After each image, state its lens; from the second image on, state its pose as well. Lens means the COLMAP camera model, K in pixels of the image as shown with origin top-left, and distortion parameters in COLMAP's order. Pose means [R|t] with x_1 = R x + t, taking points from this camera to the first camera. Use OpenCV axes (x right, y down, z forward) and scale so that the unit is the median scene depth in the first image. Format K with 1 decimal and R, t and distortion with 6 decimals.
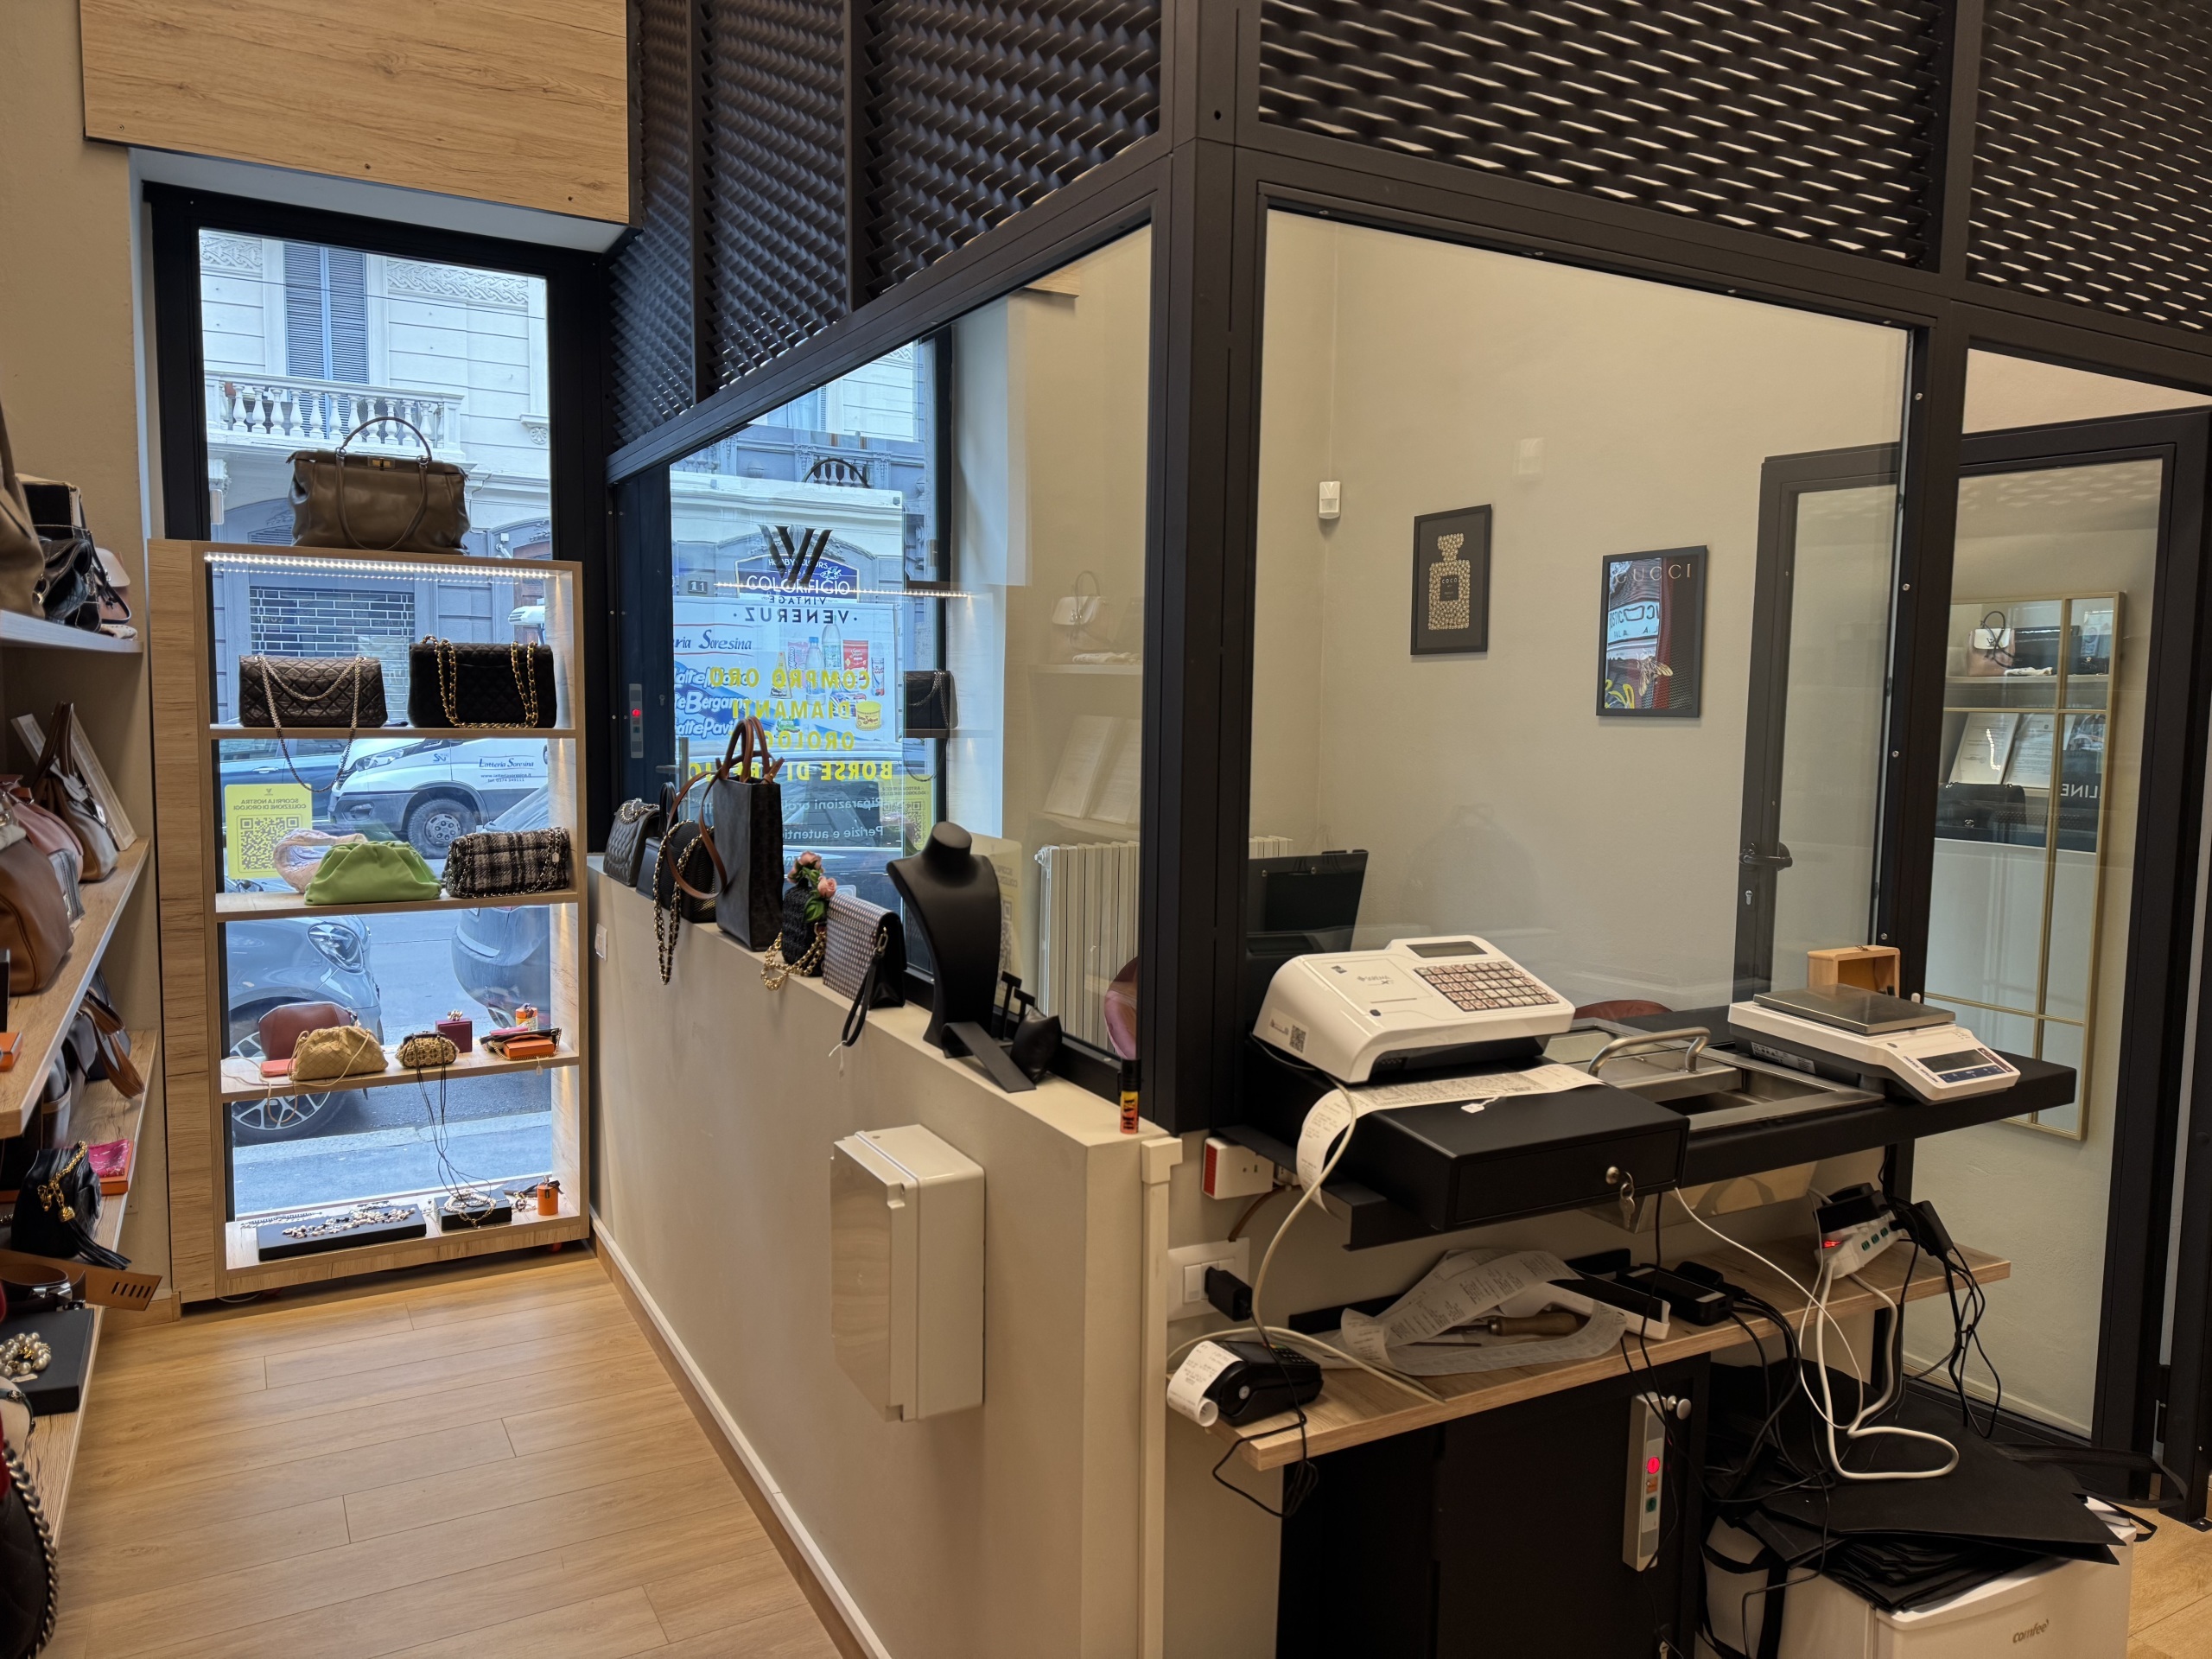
lens RADIAL K [[1523.1, 0, 1116.5], [0, 1523.1, 814.9], [0, 0, 1]] dist [0.129110, -0.182872]
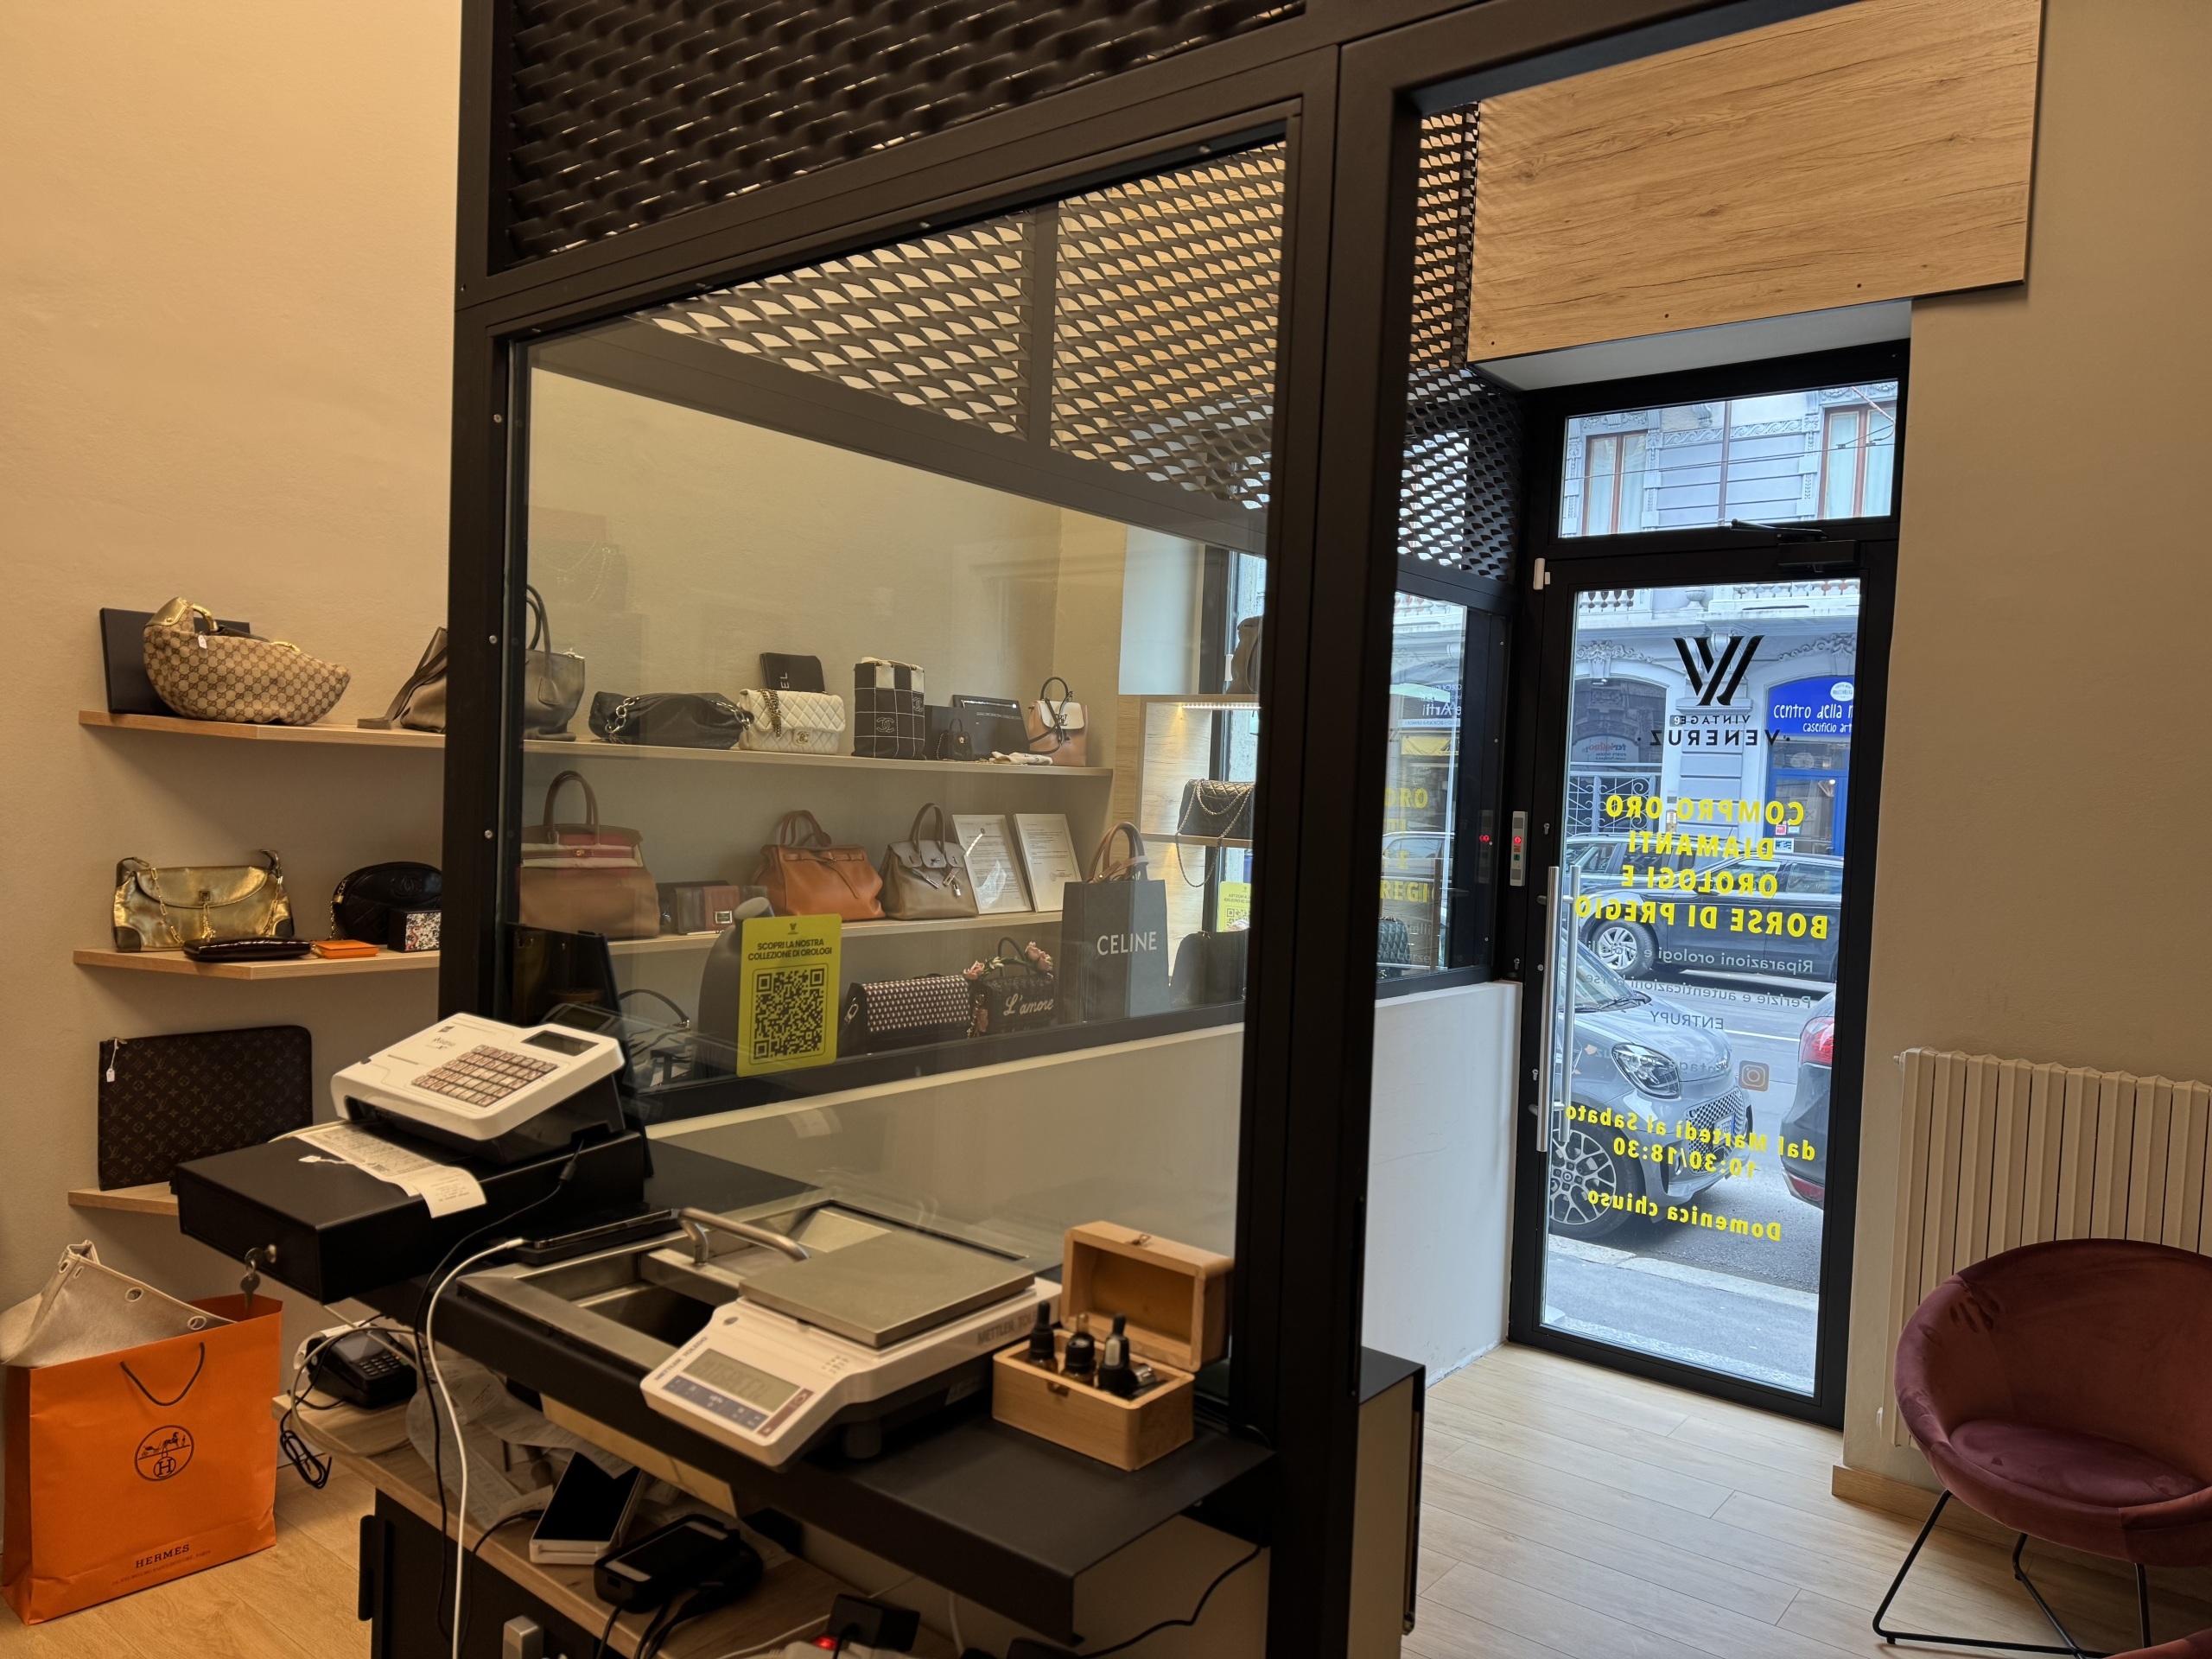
lens RADIAL K [[1536.8, 0, 1097.8], [0, 1536.8, 839.7], [0, 0, 1]] dist [0.084213, -0.098166]
pose [[0.362555, 0.032404, -0.931399, 0.602460], [-0.112992, 0.993551, -0.009417, -0.031691], [0.925087, 0.108655, 0.363879, 0.466156]]
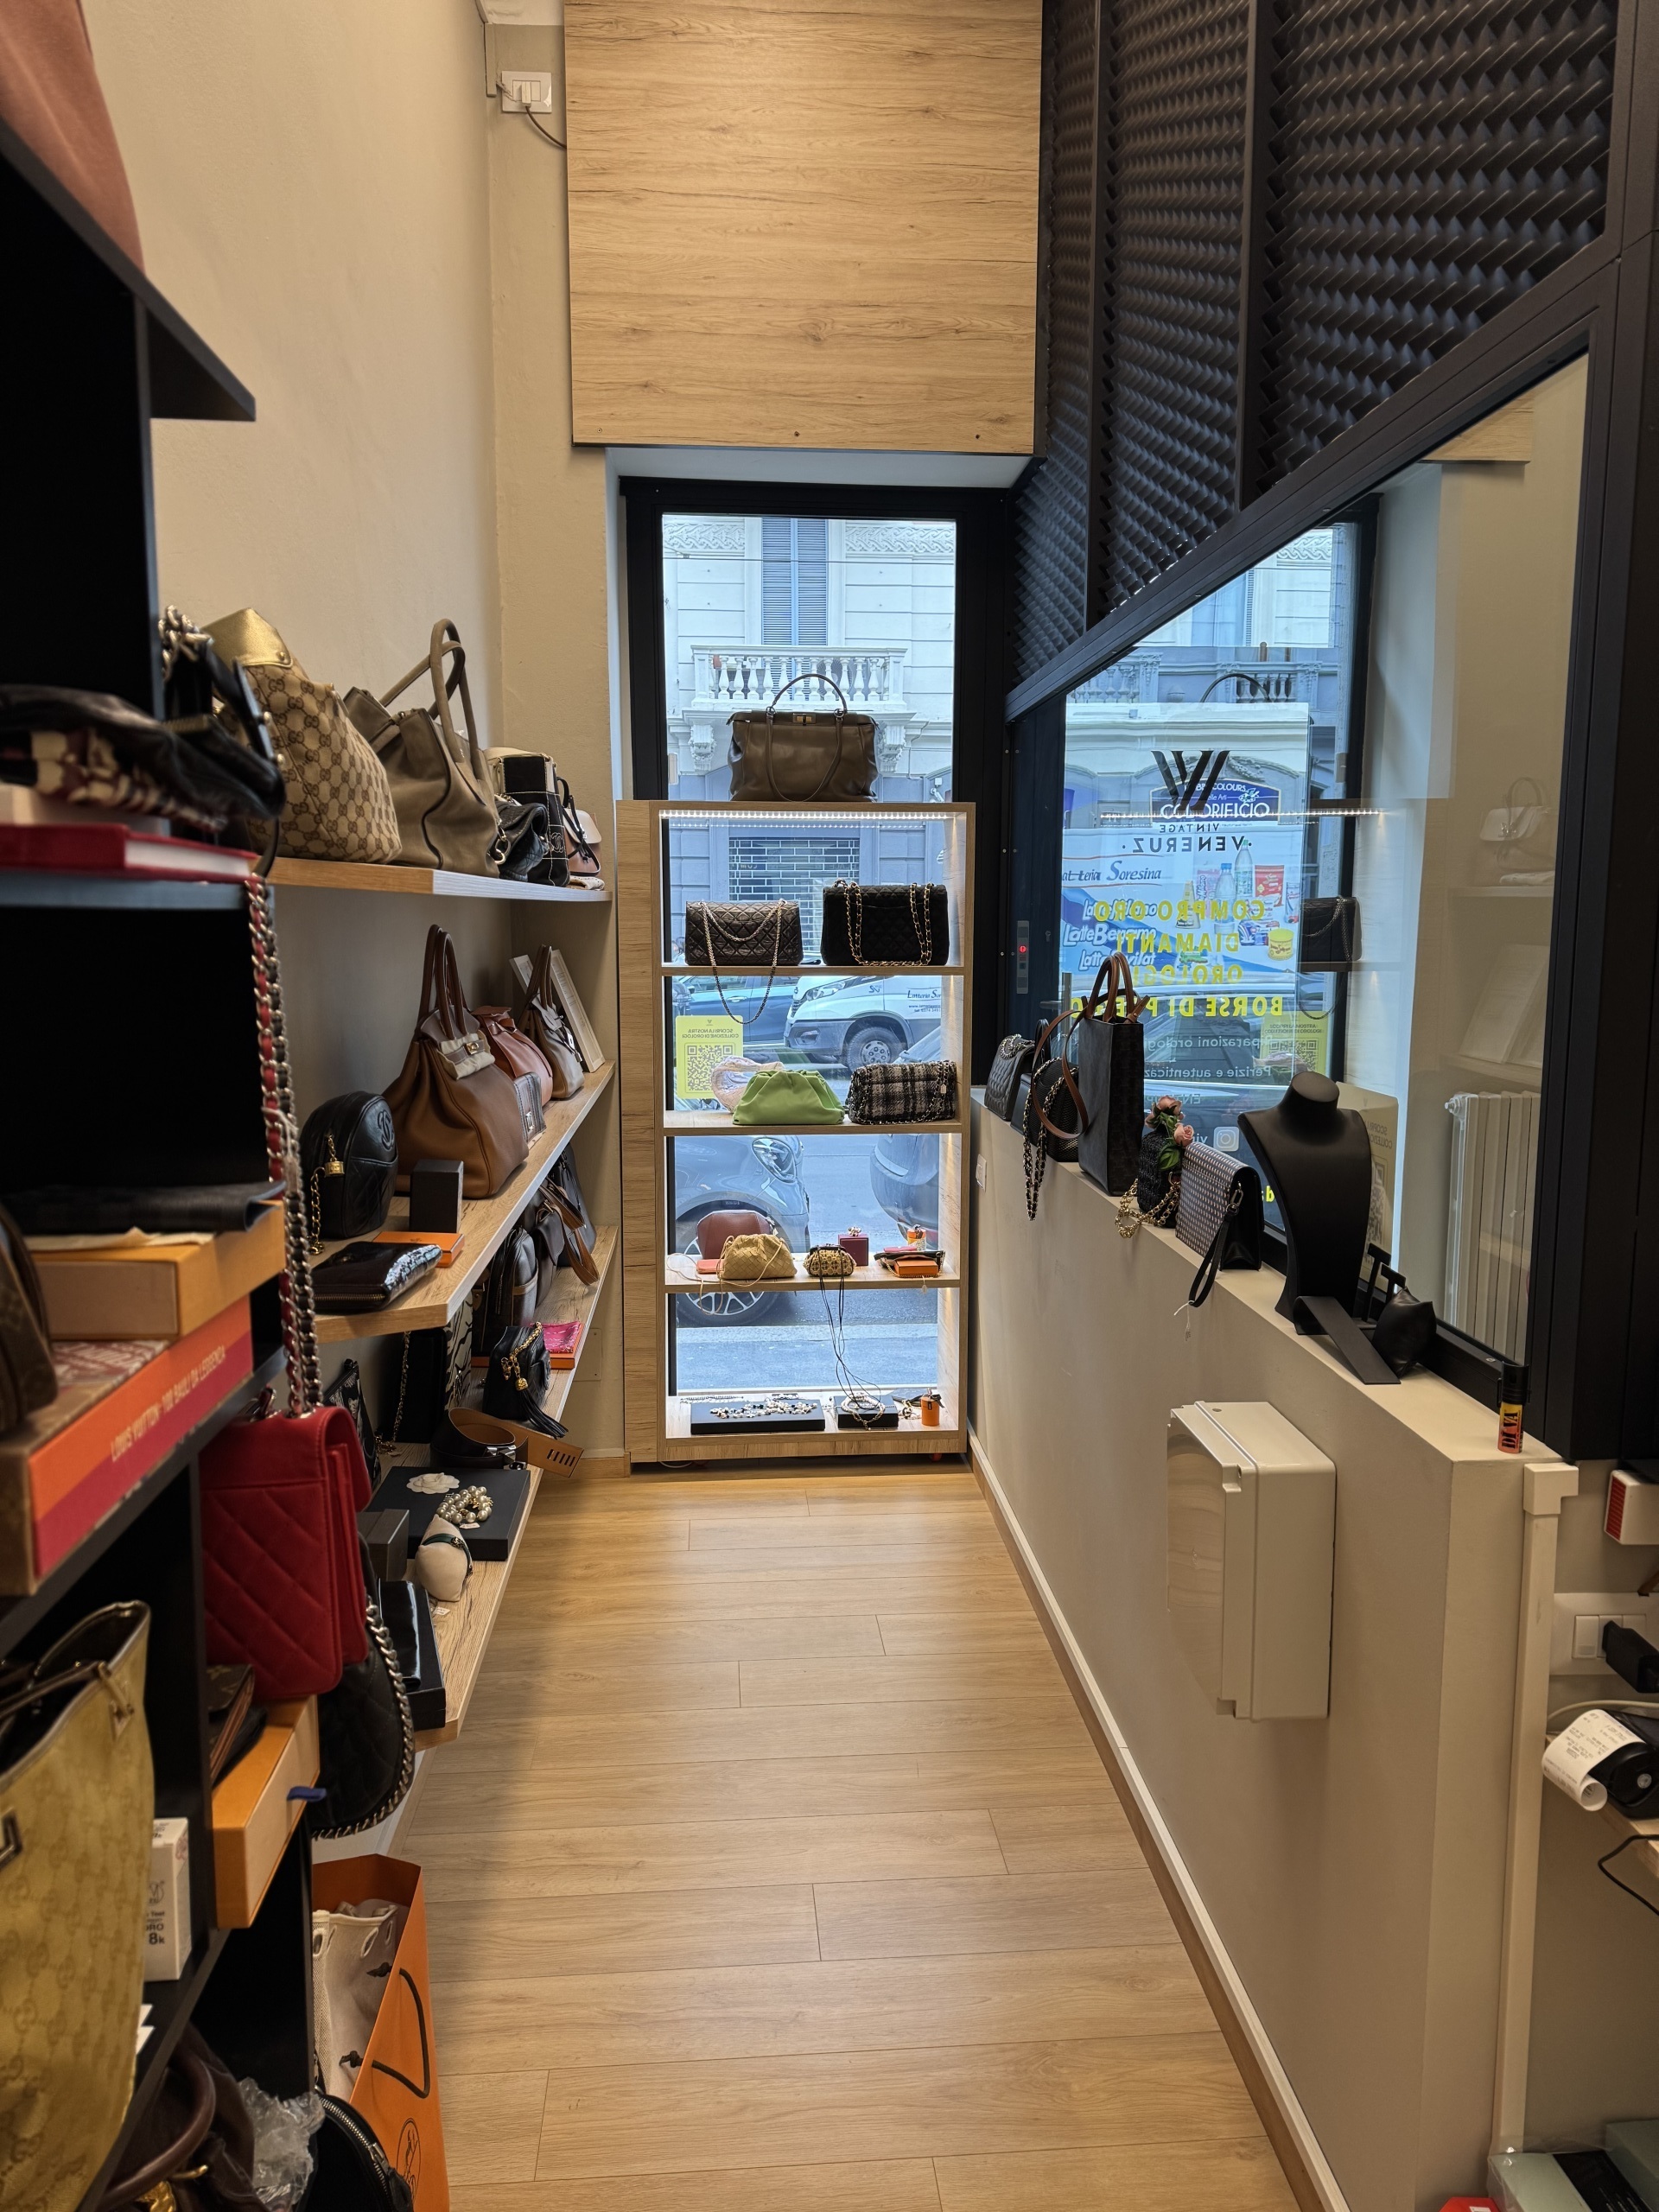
lens RADIAL K [[1532.7, 0, 826.0], [0, 1532.7, 1114.0], [0, 0, 1]] dist [0.095492, -0.119866]
pose [[0.901058, 0.040906, -0.431765, 0.015473], [-0.021485, 0.998530, 0.049765, -0.005810], [0.433166, -0.035564, 0.900612, 0.033422]]
